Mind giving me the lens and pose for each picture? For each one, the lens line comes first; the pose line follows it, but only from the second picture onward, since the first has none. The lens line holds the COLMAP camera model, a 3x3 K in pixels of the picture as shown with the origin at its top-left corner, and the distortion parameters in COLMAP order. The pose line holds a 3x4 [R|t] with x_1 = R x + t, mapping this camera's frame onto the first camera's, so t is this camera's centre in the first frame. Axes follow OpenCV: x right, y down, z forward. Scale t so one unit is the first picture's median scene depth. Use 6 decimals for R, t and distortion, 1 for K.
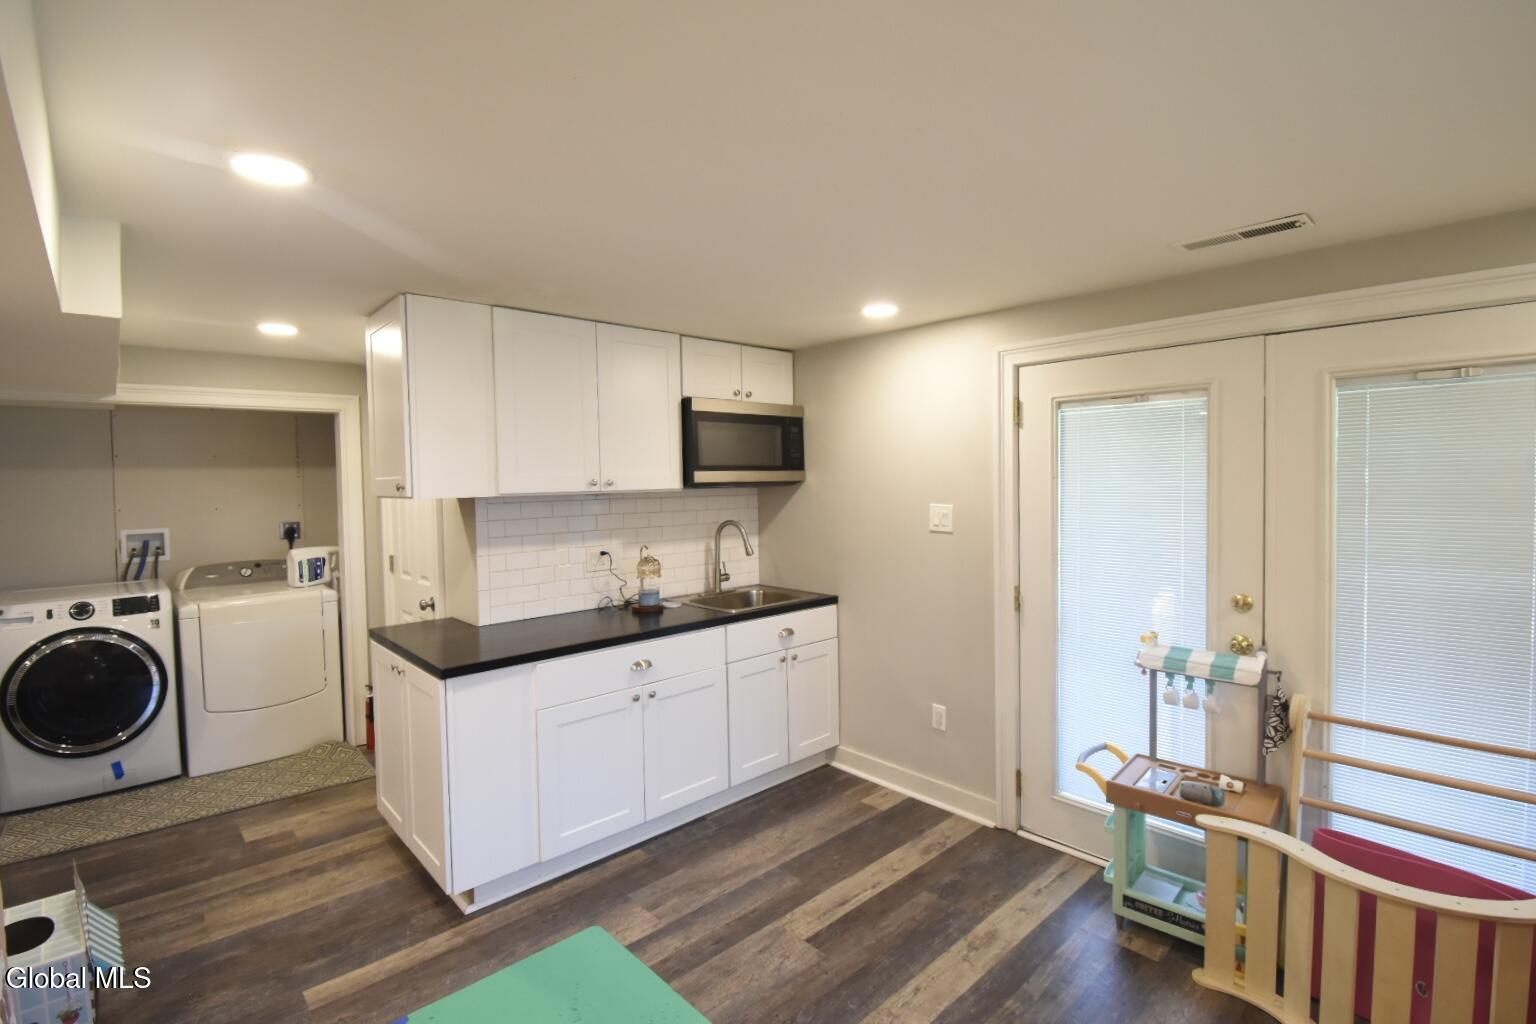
lens RADIAL K [[680.3, 0, 763.5], [0, 680.3, 500.3], [0, 0, 1]] dist [0.016130, -0.023235]
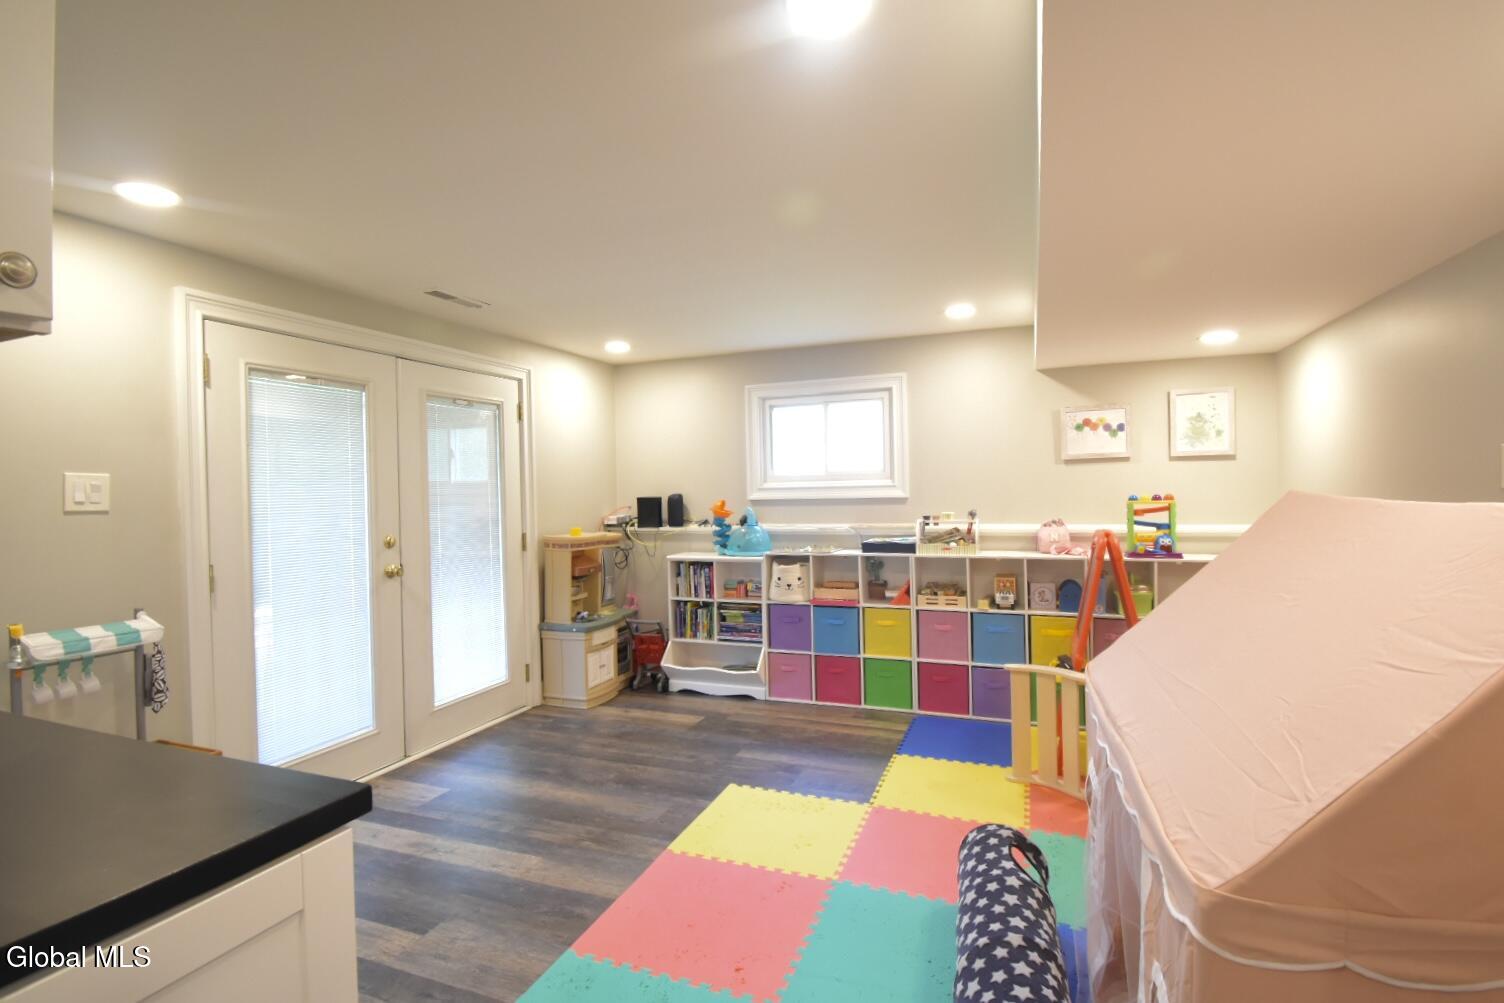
lens RADIAL K [[666.1, 0, 747.6], [0, 666.1, 490.0], [0, 0, 1]] dist [0.016130, -0.023235]
pose [[-0.388665, 0.007723, 0.921347, -0.807648], [0.037497, 0.999269, 0.007442, 0.055984], [-0.920616, 0.037440, -0.388670, 0.806040]]
